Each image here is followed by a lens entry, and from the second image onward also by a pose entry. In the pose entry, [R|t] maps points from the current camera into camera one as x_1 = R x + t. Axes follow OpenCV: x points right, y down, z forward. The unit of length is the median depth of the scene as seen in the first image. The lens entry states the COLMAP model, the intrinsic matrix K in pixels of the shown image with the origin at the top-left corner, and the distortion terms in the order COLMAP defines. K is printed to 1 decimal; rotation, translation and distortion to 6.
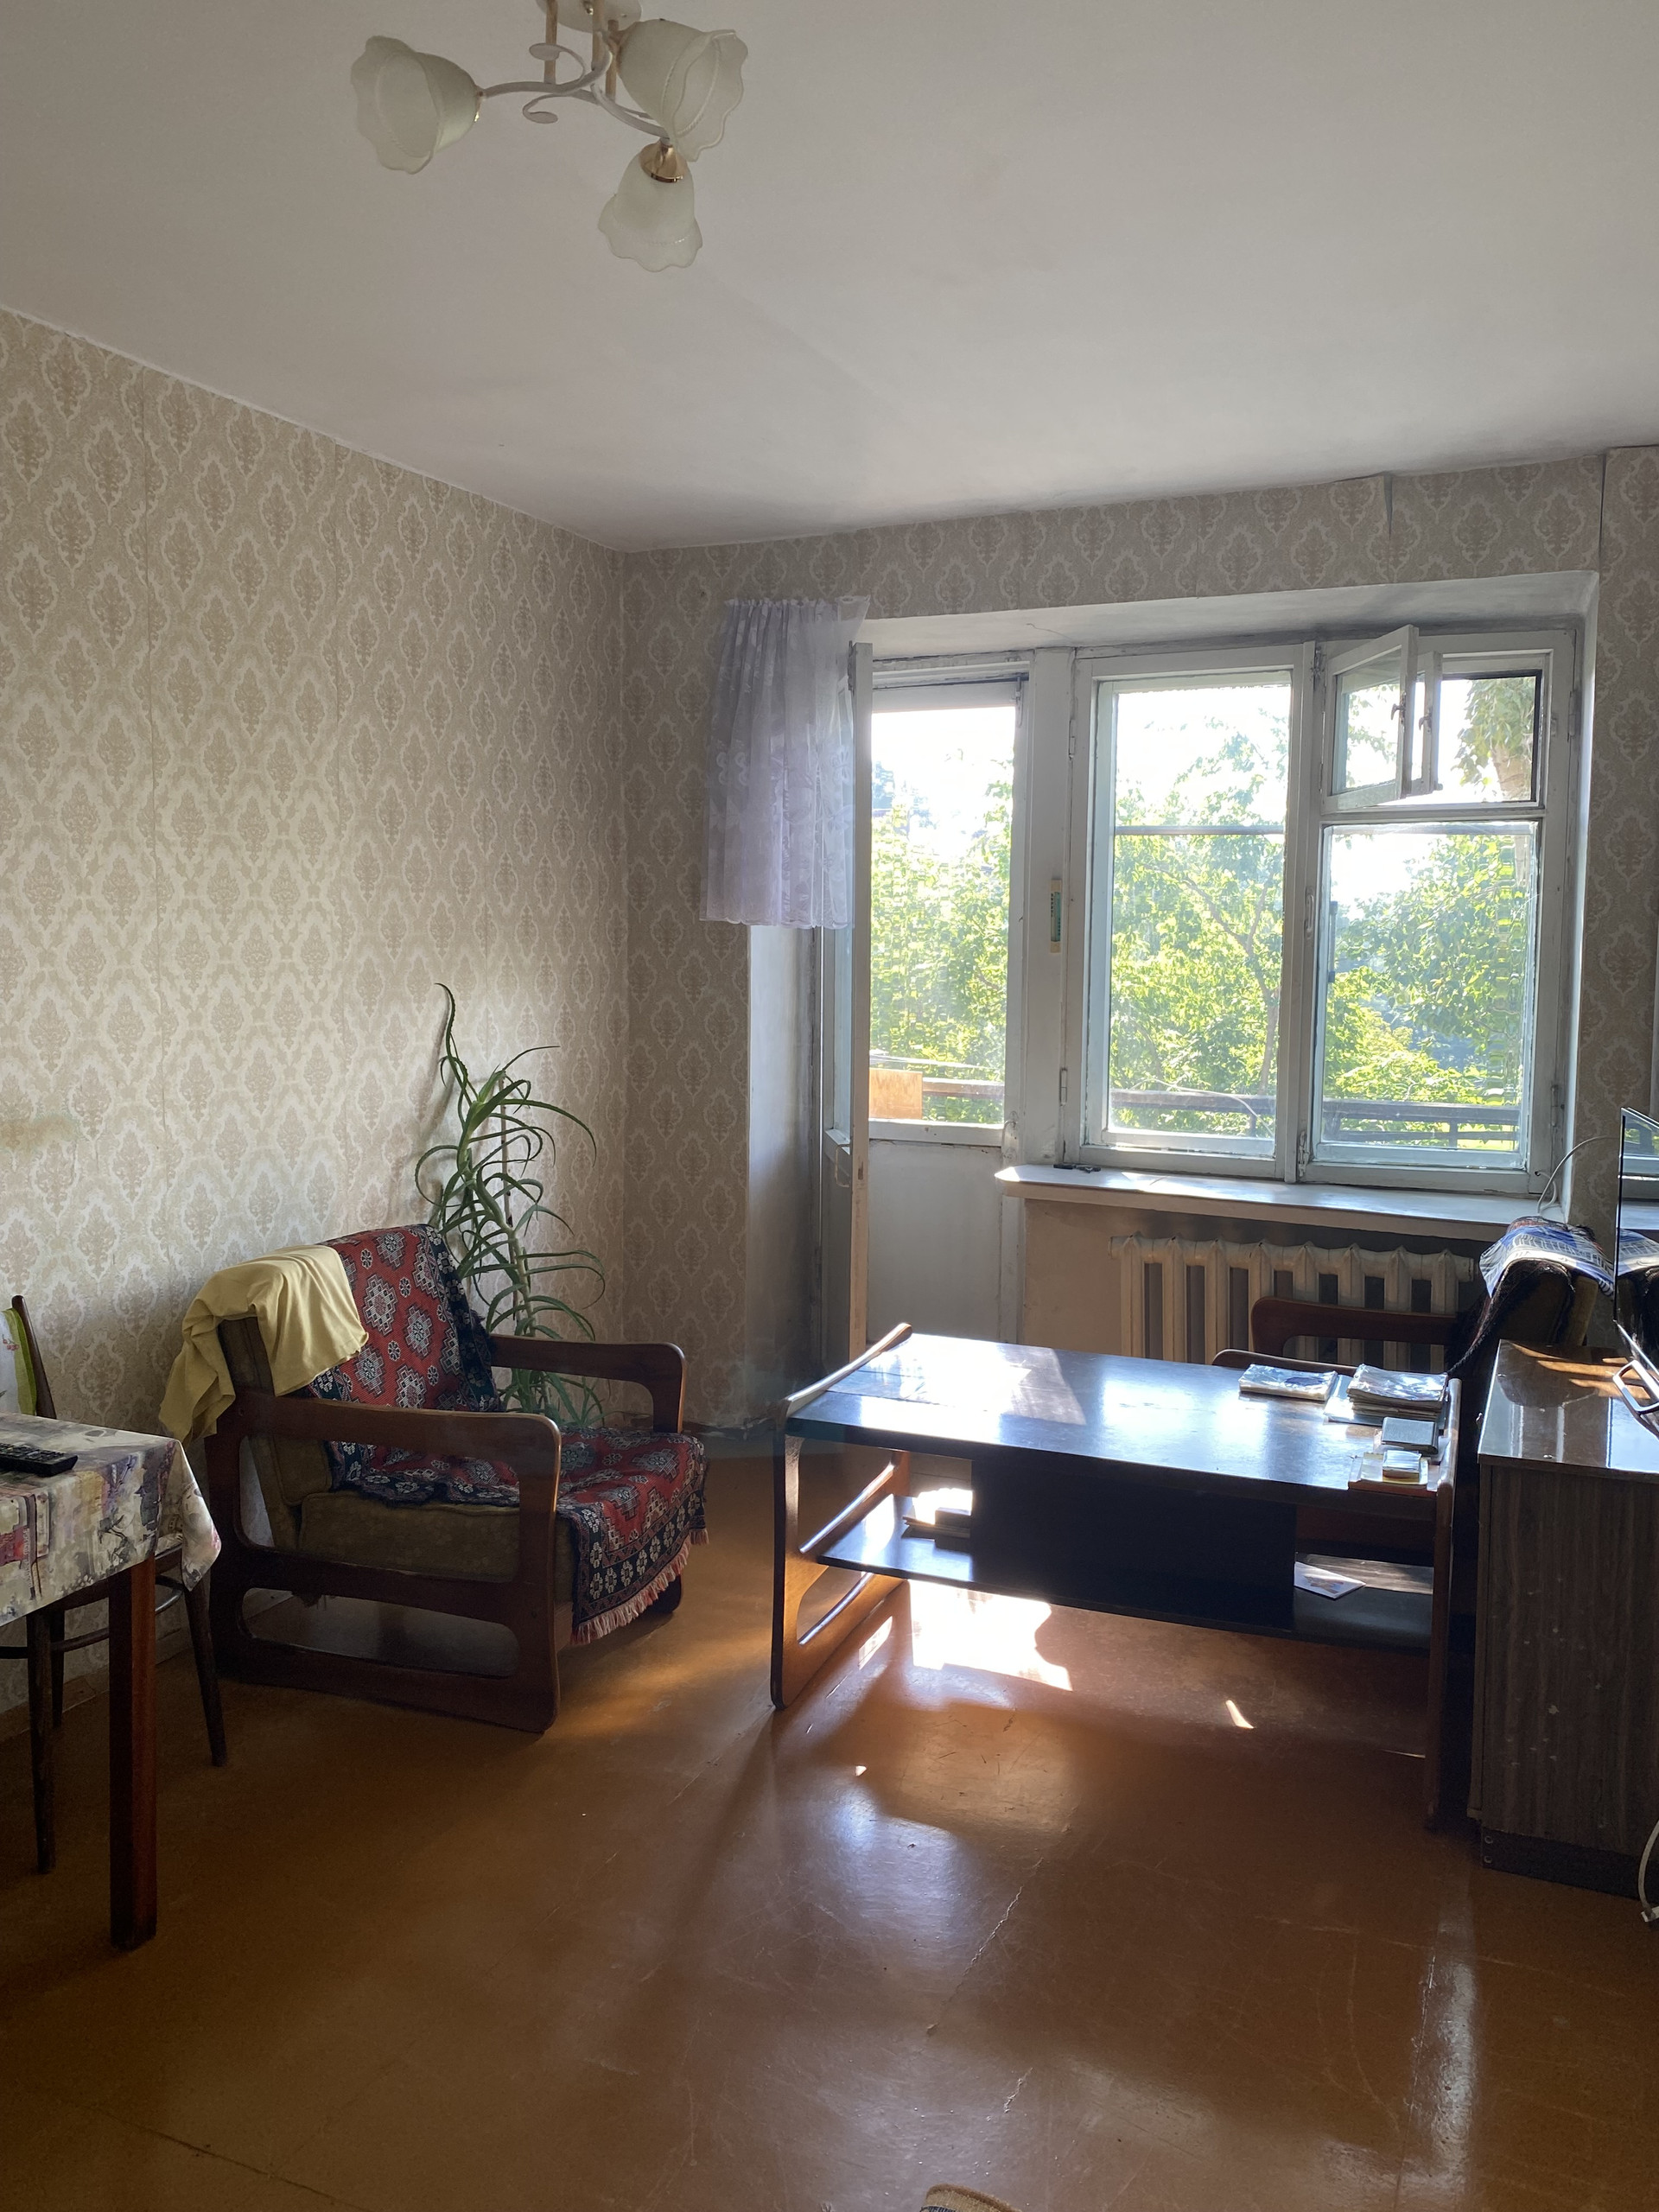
lens RADIAL K [[1681.7, 0, 840.7], [0, 1681.7, 1095.3], [0, 0, 1]] dist [0.057238, -0.082843]
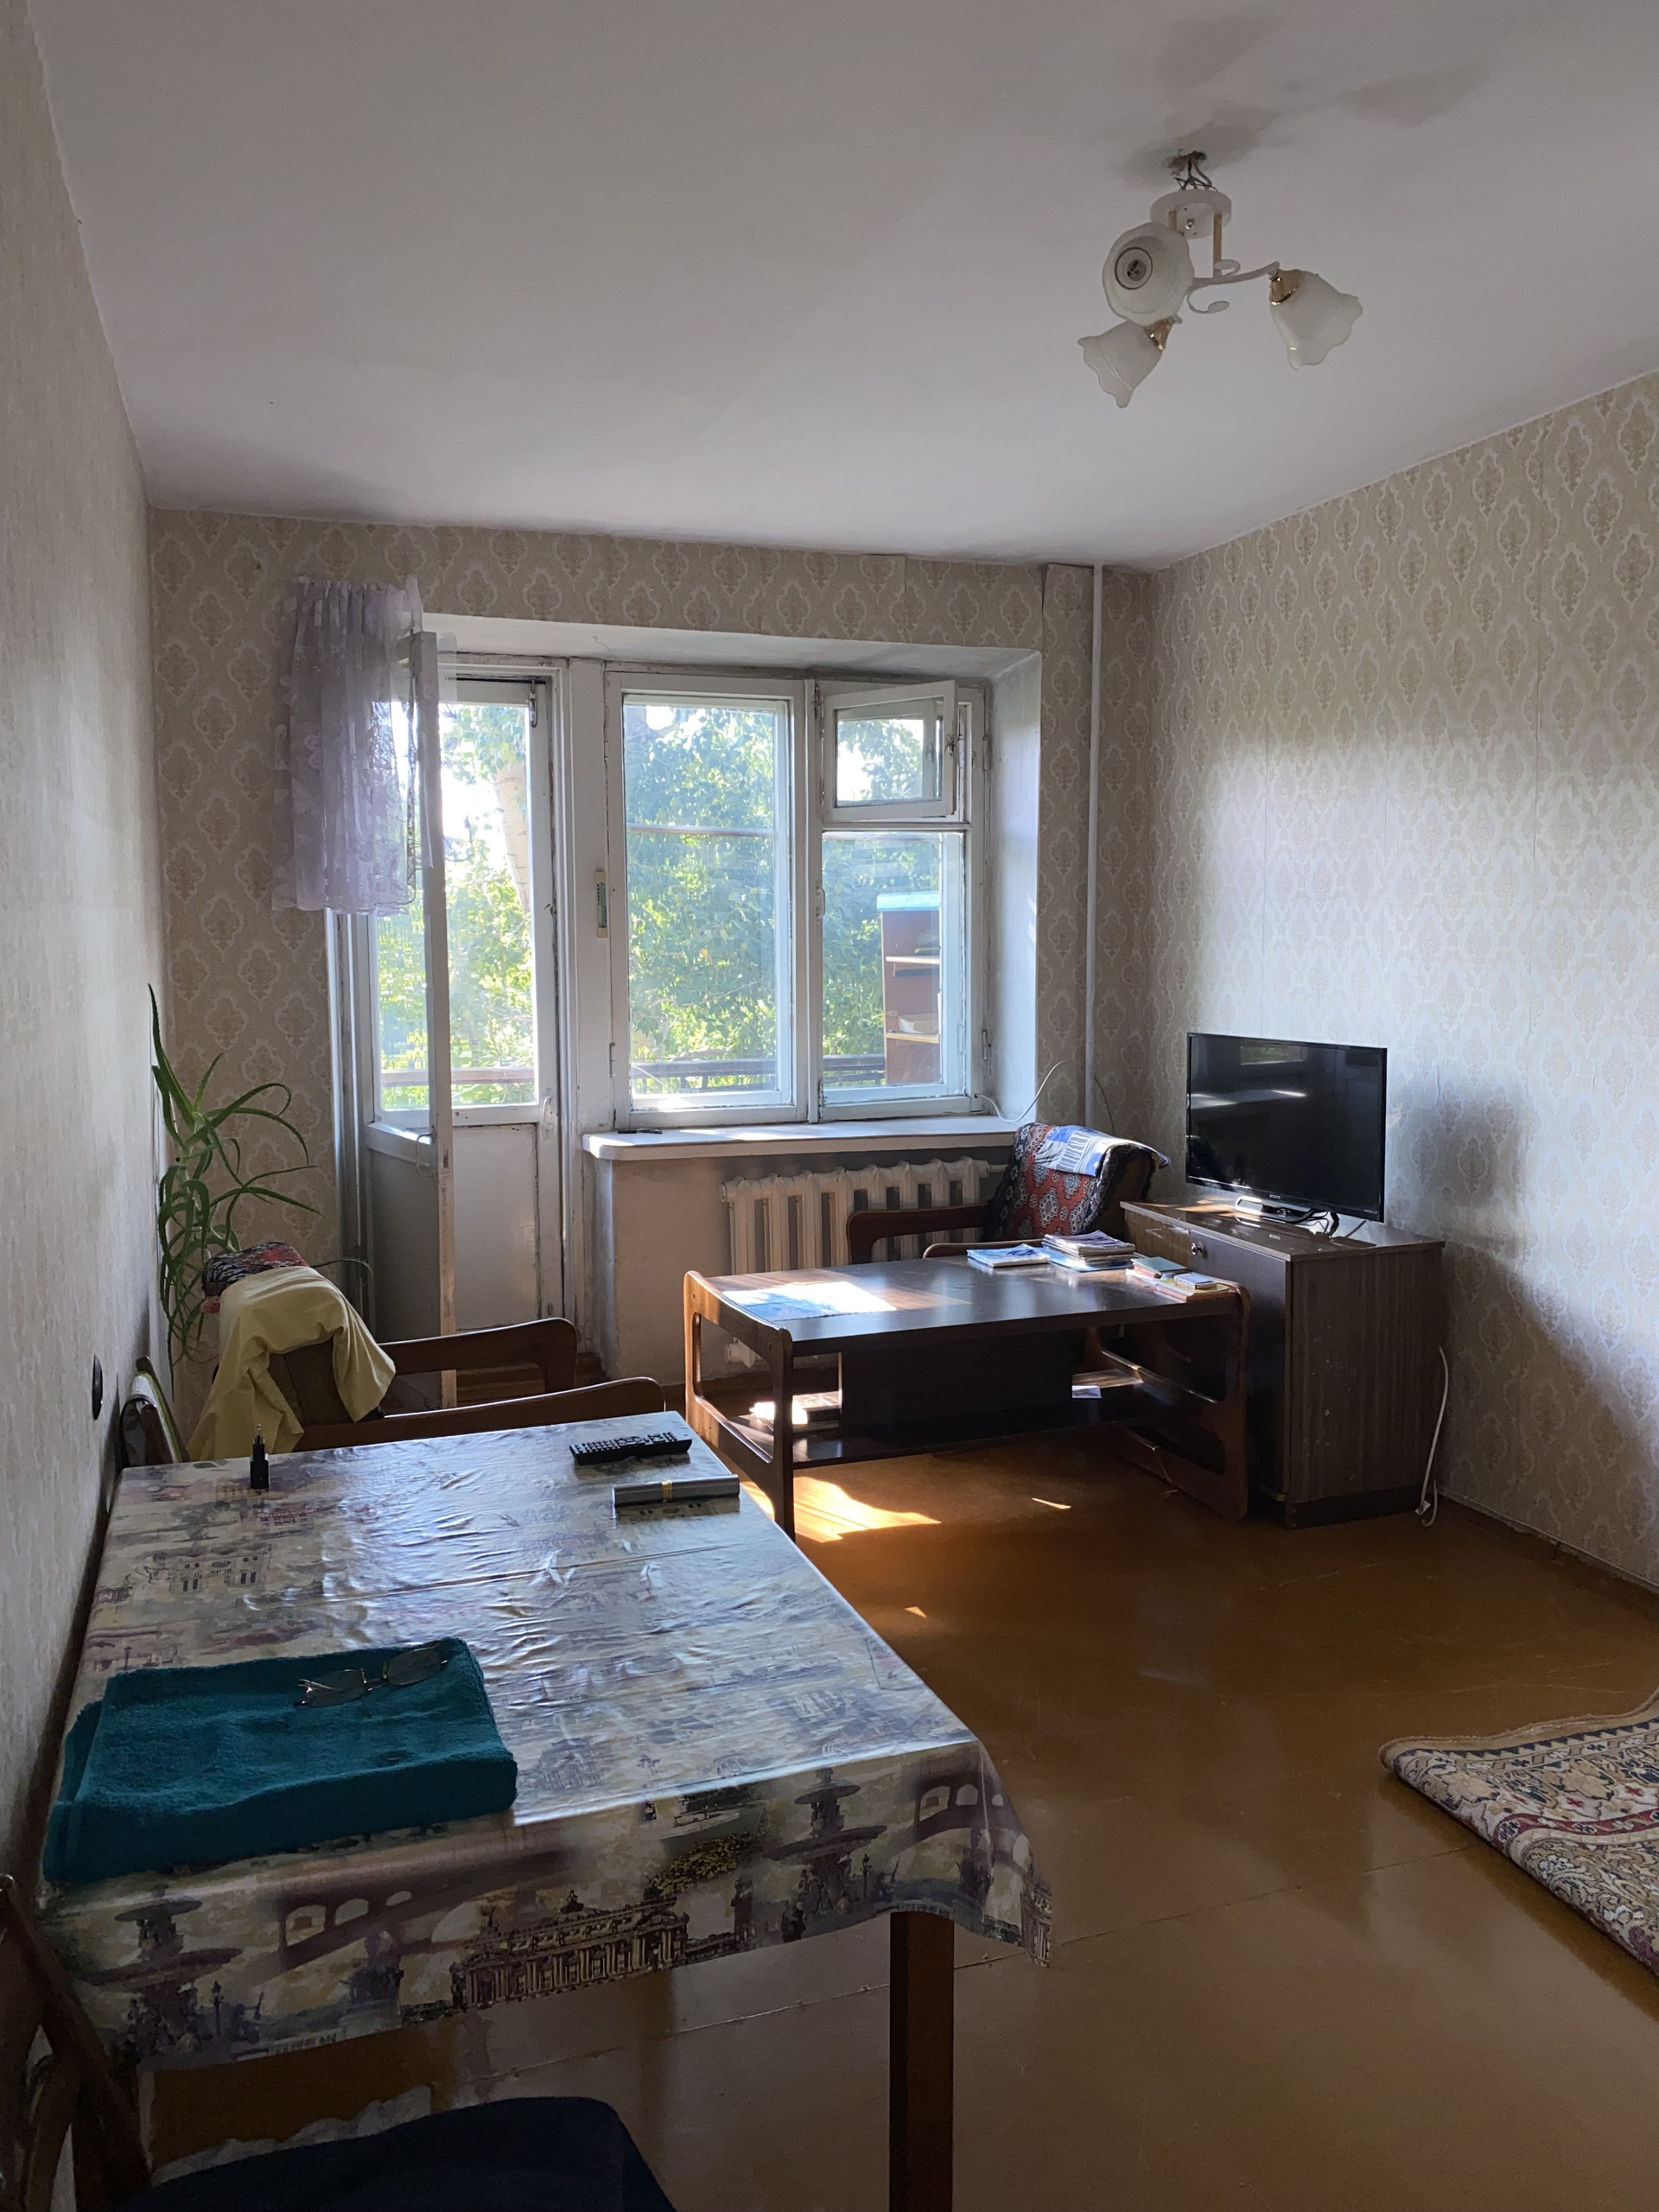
lens RADIAL K [[1681.7, 0, 827.8], [0, 1681.7, 1117.2], [0, 0, 1]] dist [0.057238, -0.082843]
pose [[0.734395, -0.090460, 0.672667, -0.563209], [0.077165, 0.995780, 0.049666, -0.012352], [-0.674322, 0.015432, 0.738276, 0.097420]]
